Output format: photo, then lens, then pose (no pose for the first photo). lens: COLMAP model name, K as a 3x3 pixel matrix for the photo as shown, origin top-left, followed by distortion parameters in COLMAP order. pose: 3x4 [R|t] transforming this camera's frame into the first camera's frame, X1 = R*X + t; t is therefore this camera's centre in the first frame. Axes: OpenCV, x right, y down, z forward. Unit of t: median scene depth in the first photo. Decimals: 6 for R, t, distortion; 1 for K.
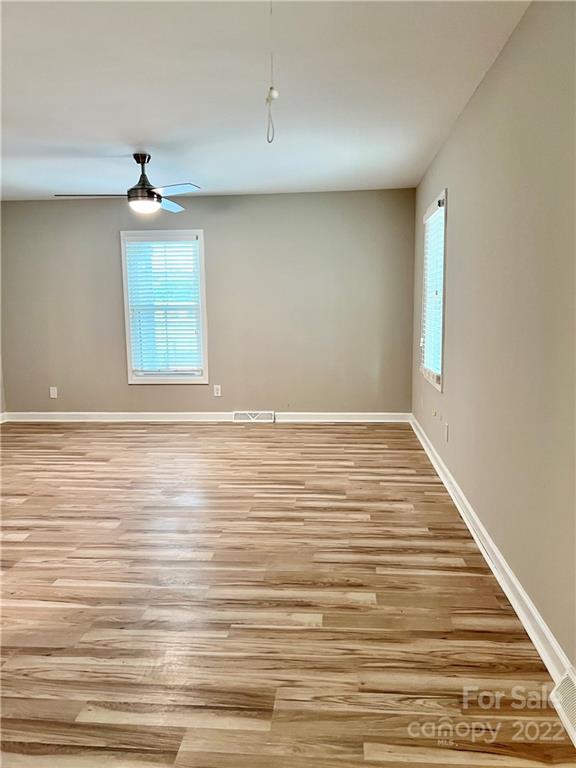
lens RADIAL K [[570.7, 0, 288.0], [0, 570.7, 384.0], [0, 0, 1]] dist [0.031253, -0.004388]
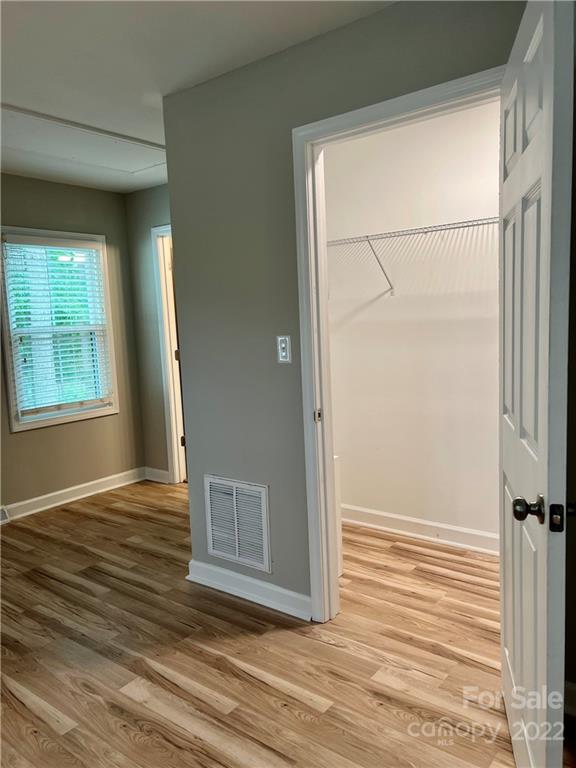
lens RADIAL K [[580.0, 0, 288.0], [0, 580.0, 384.0], [0, 0, 1]] dist [0.035638, -0.001510]
pose [[-0.841583, -0.004590, 0.540108, -1.241276], [0.138997, 0.964445, 0.224778, -0.204208], [-0.521937, 0.264243, -0.811023, 1.426211]]
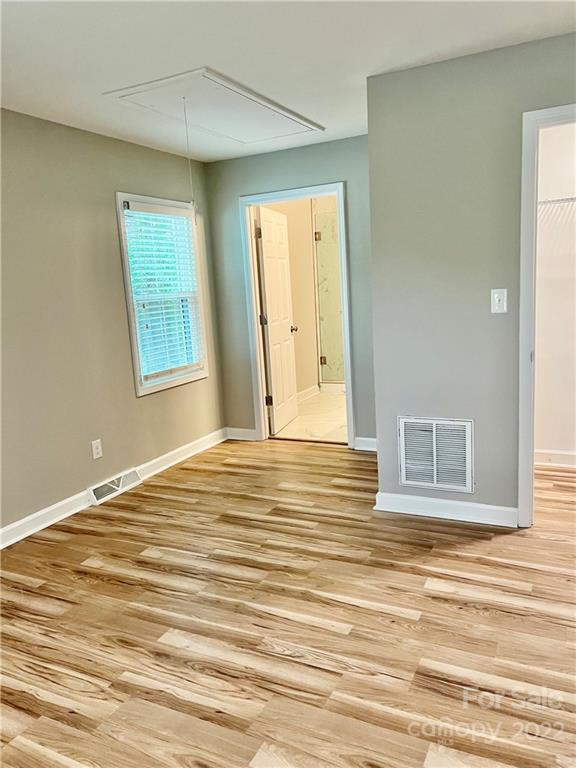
lens RADIAL K [[570.7, 0, 288.0], [0, 570.7, 384.0], [0, 0, 1]] dist [0.031253, -0.004388]
pose [[-0.927159, 0.012398, 0.374462, -0.713666], [0.131840, 0.946326, 0.295101, -0.282247], [-0.350705, 0.322975, -0.879030, 1.844274]]
